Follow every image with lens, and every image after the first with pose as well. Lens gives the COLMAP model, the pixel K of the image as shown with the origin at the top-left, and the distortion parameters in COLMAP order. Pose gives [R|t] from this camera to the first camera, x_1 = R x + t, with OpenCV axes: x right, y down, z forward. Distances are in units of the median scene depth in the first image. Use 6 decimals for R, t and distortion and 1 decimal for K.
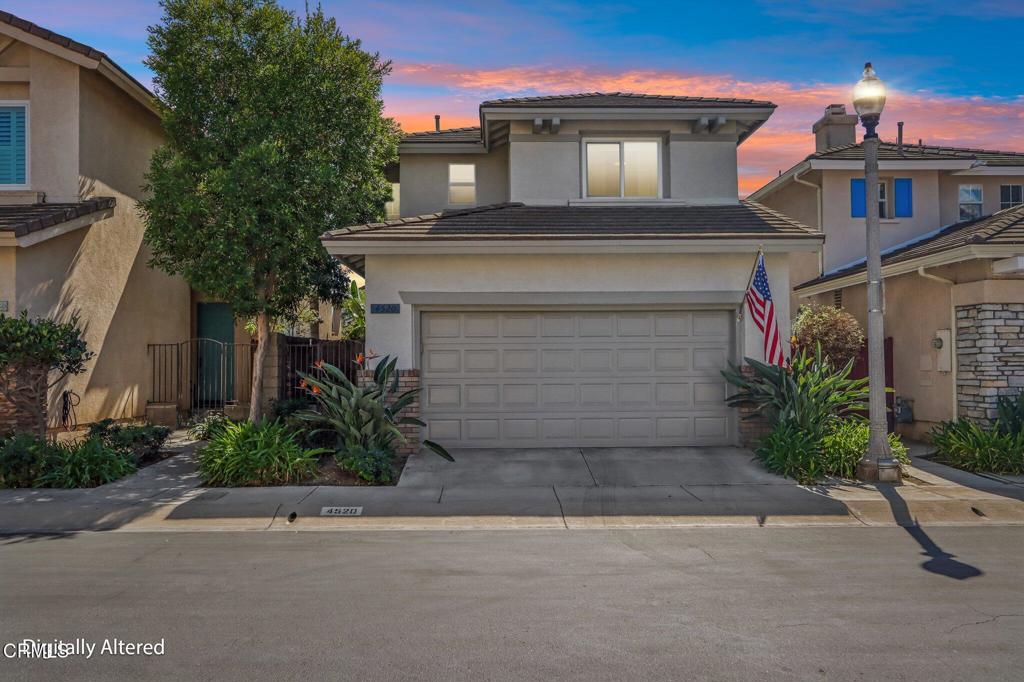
lens RADIAL K [[805.9, 0, 511.5], [0, 805.9, 341.7], [0, 0, 1]] dist [-0.001082, 0.001216]
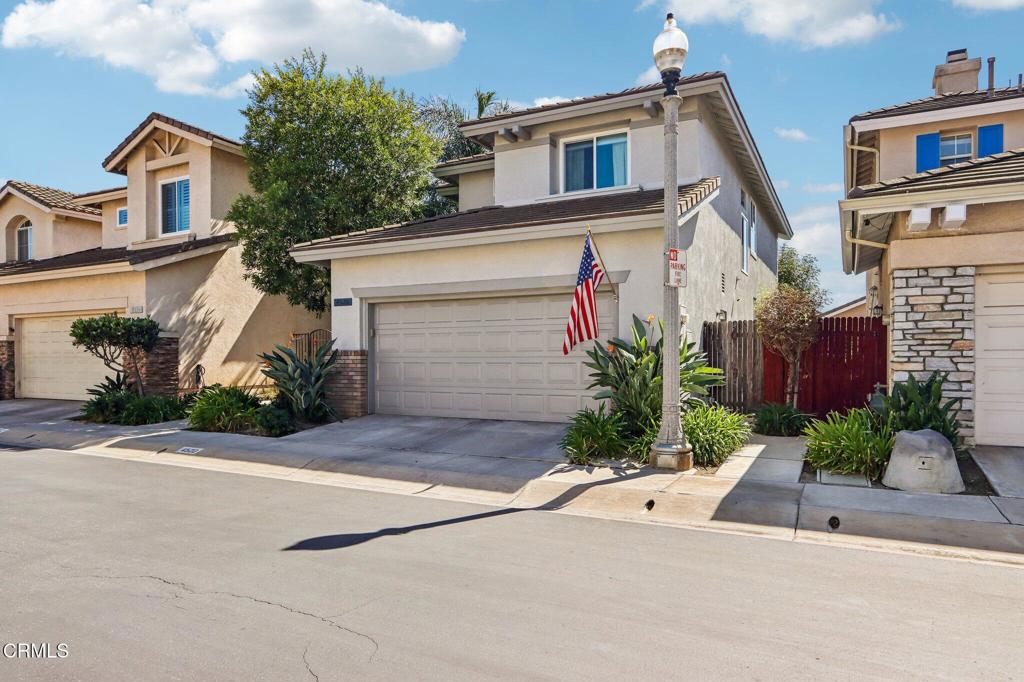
lens RADIAL K [[650.2, 0, 511.2], [0, 650.2, 347.0], [0, 0, 1]] dist [0.002152, 0.000199]
pose [[0.875749, -0.002989, -0.482758, 0.565996], [0.017386, 0.999527, 0.025352, 0.008286], [0.482454, -0.030595, 0.875387, 0.226814]]
